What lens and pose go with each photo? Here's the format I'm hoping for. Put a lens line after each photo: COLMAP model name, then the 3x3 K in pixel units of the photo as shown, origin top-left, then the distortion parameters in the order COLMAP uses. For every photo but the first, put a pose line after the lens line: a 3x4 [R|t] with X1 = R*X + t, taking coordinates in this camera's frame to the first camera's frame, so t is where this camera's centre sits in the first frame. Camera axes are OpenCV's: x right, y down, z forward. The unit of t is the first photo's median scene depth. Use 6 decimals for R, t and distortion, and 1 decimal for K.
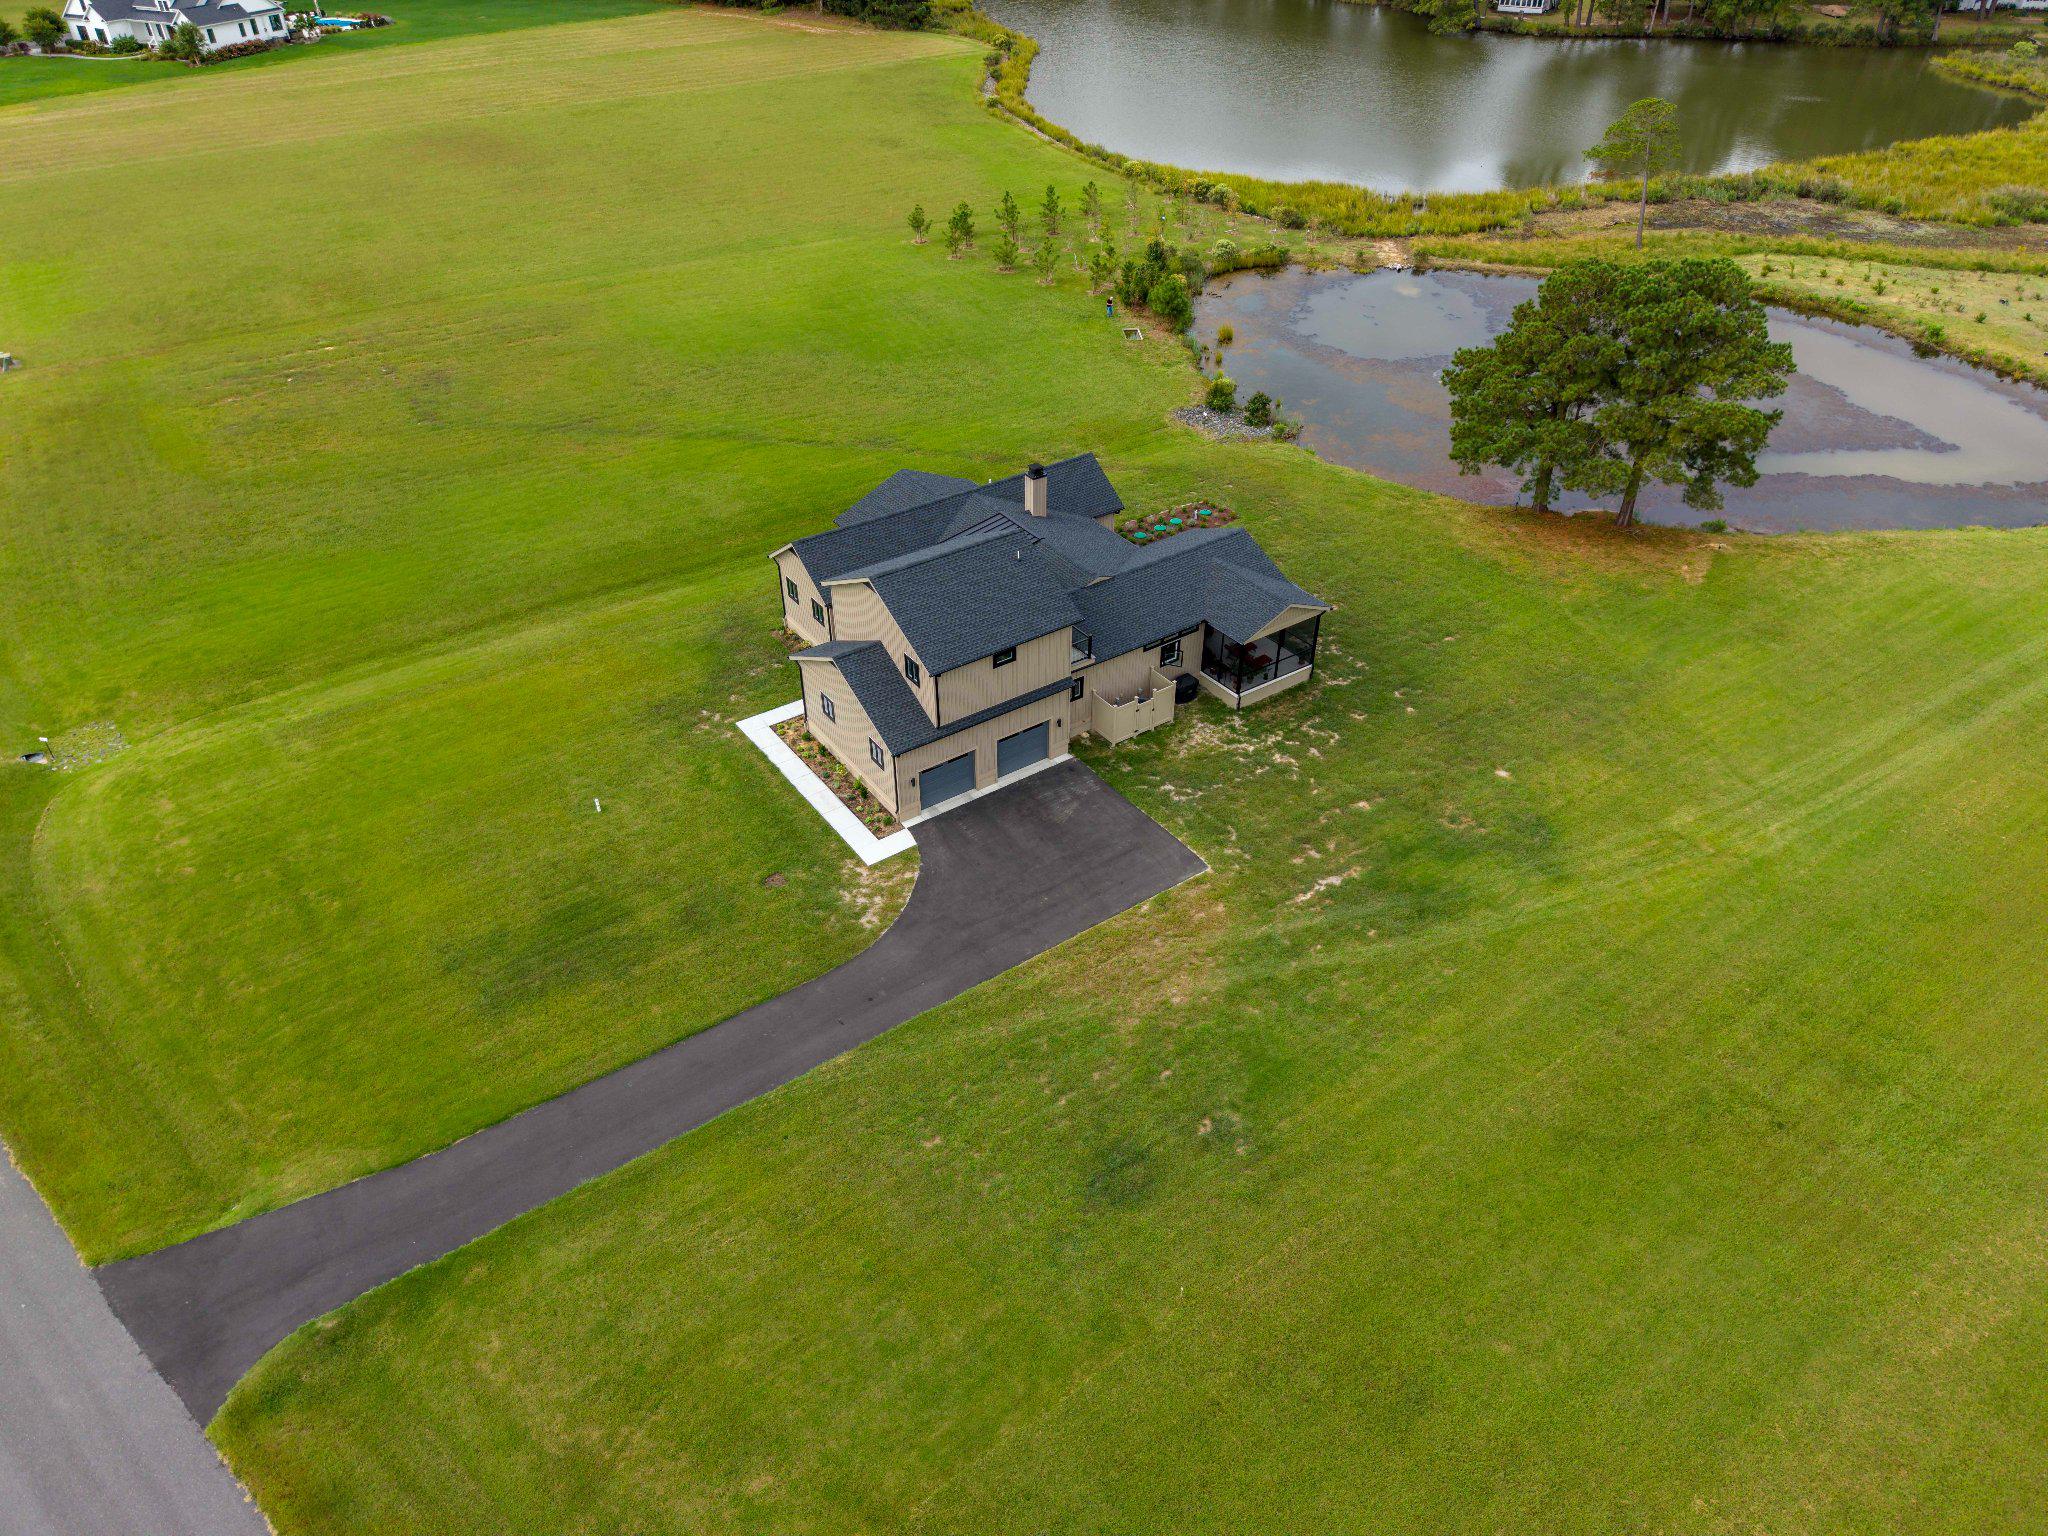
lens RADIAL K [[1369.5, 0, 1024.0], [0, 1369.5, 768.0], [0, 0, 1]] dist [0.019087, -0.001142]
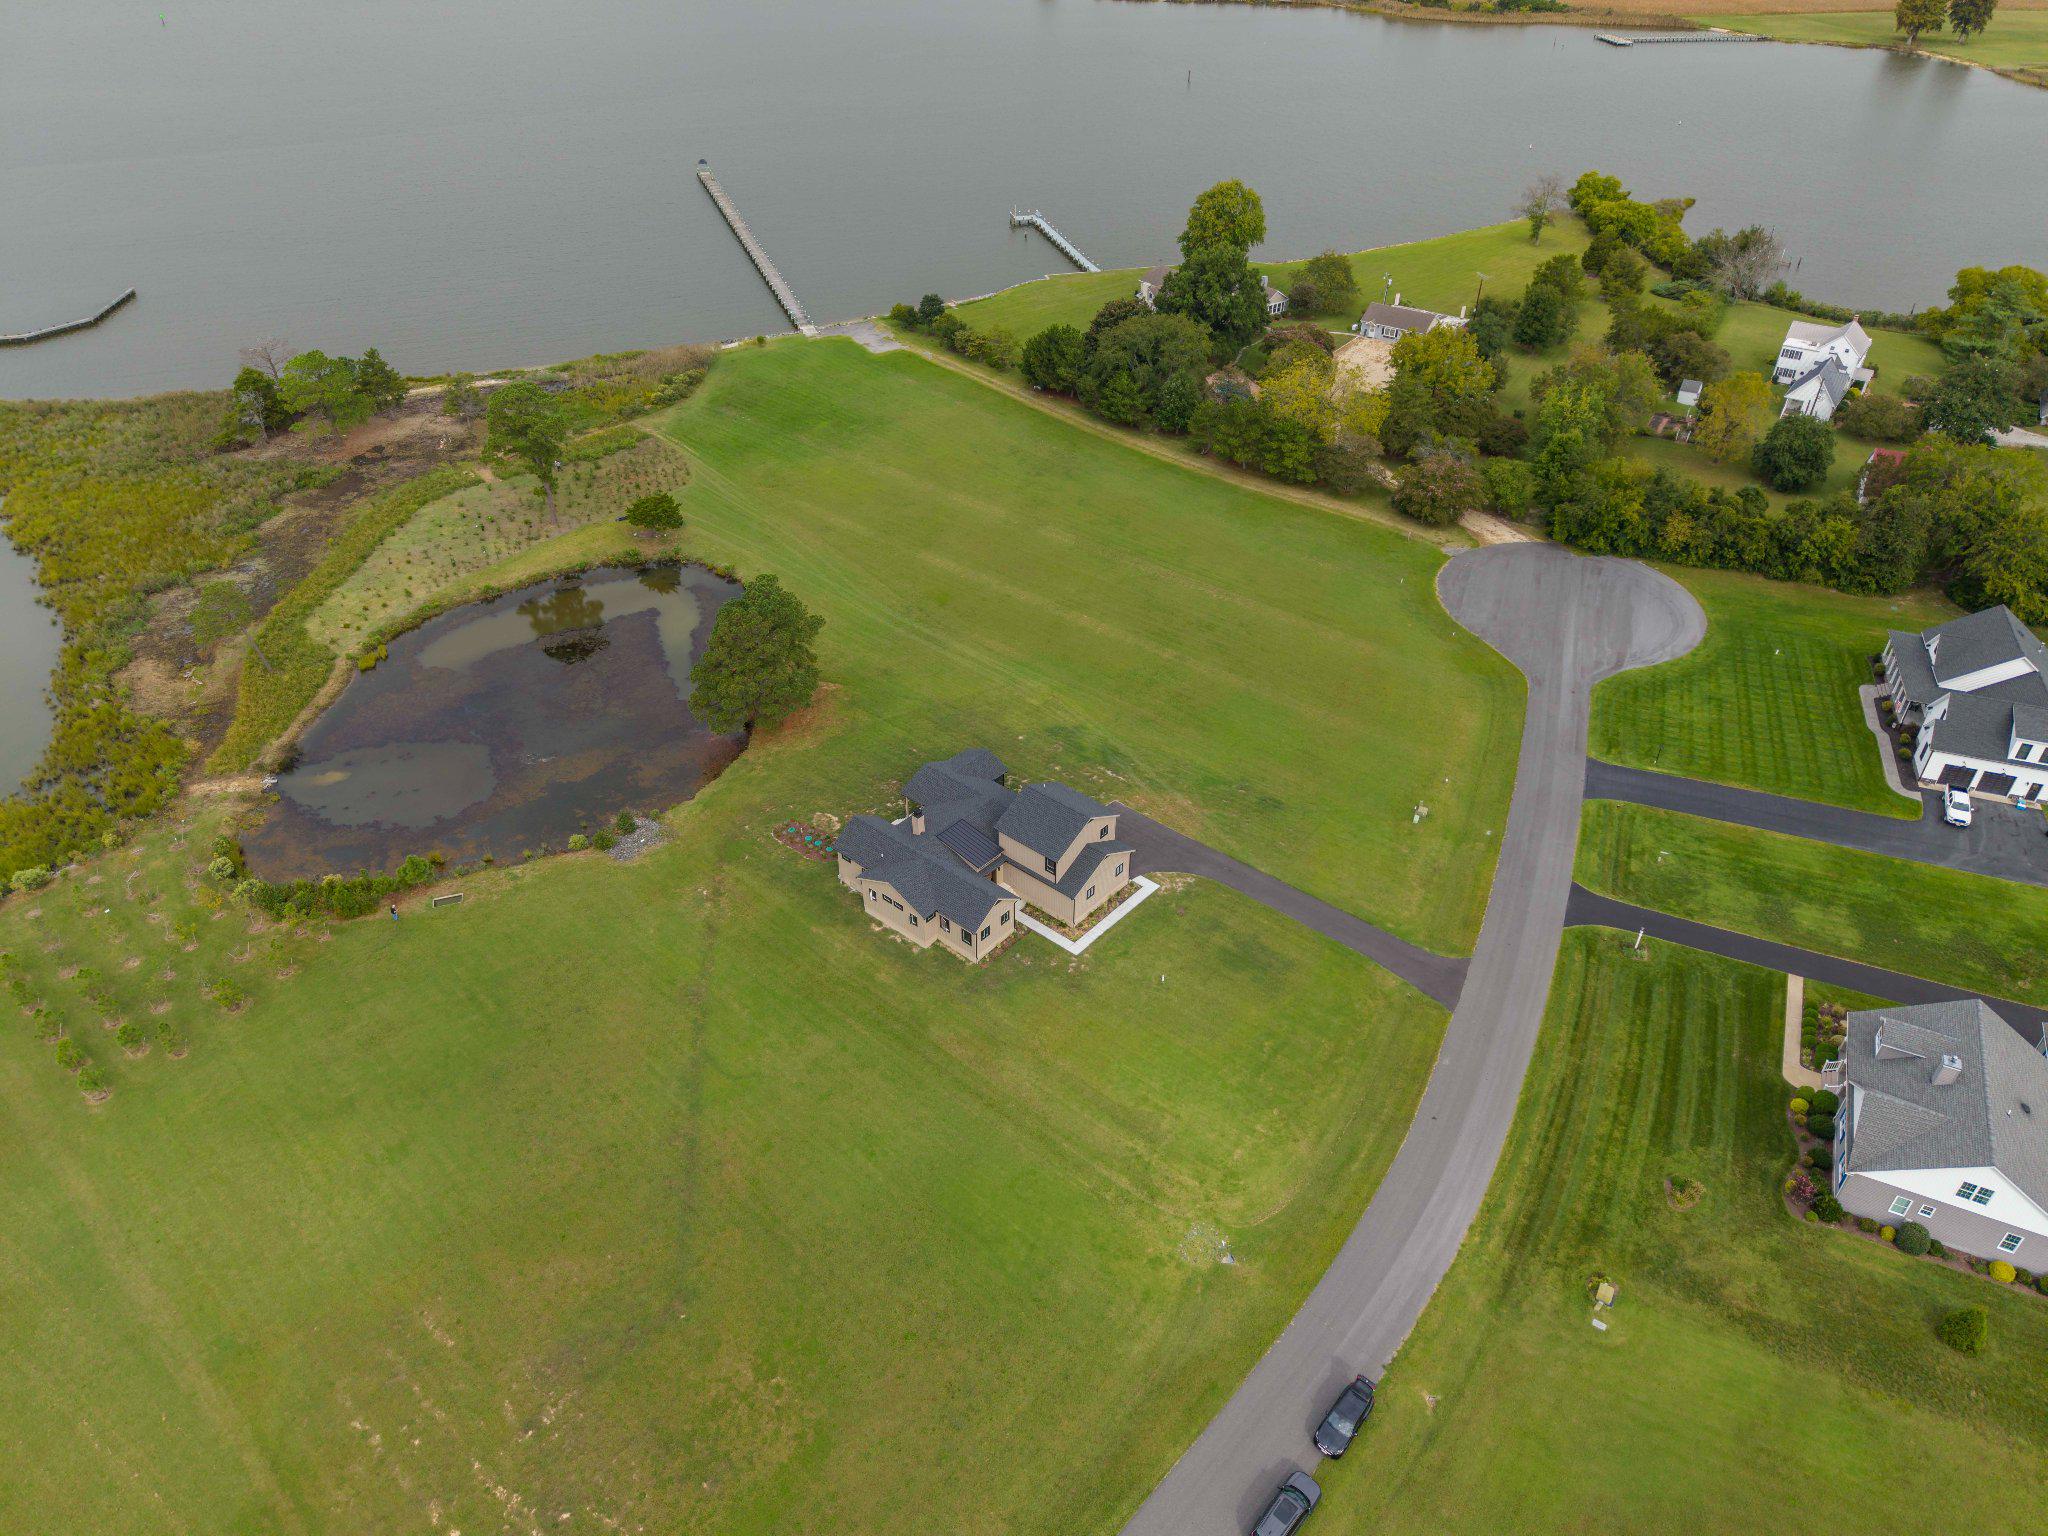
lens RADIAL K [[1372.3, 0, 1021.5], [0, 1372.3, 759.7], [0, 0, 1]] dist [0.078185, -0.105562]
pose [[-0.241451, -0.561029, 0.791801, -1.556650], [0.580207, 0.570576, 0.581208, -1.346444], [-0.777857, 0.599742, 0.187747, 0.547709]]
